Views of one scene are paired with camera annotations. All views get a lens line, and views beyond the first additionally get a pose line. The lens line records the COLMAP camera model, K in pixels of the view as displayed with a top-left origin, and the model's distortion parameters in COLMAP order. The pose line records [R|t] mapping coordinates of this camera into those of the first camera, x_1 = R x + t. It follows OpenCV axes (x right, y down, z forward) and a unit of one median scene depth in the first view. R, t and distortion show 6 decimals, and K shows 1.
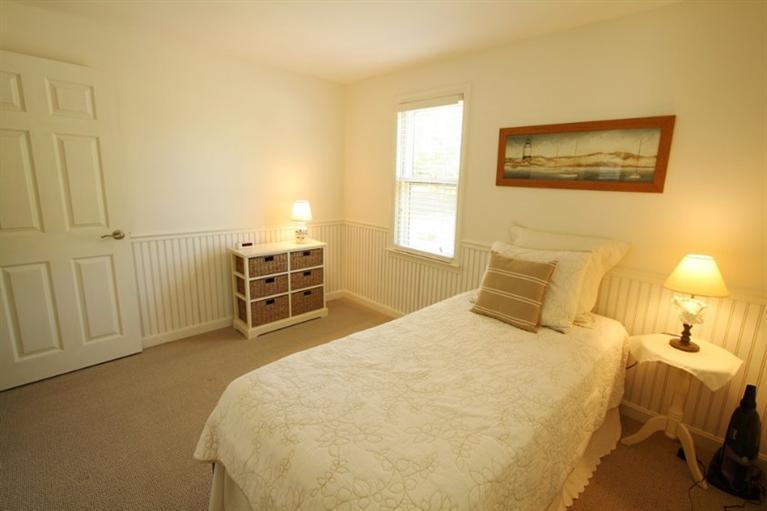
lens RADIAL K [[360.8, 0, 404.7], [0, 360.8, 253.1], [0, 0, 1]] dist [-0.001311, 0.000489]
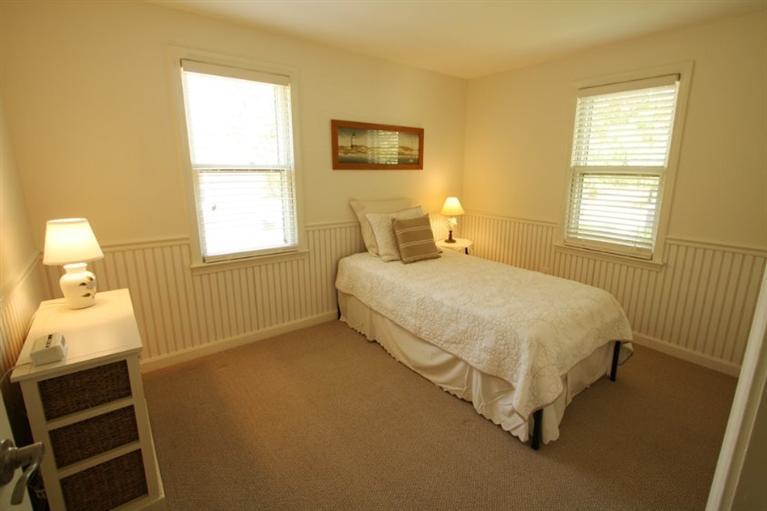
lens RADIAL K [[360.8, 0, 388.7], [0, 360.8, 252.3], [0, 0, 1]] dist [-0.001311, 0.000489]
pose [[0.128417, -0.253610, 0.958745, -0.966298], [0.206693, 0.952363, 0.224237, -0.168919], [-0.969942, 0.169370, 0.174719, 0.722974]]
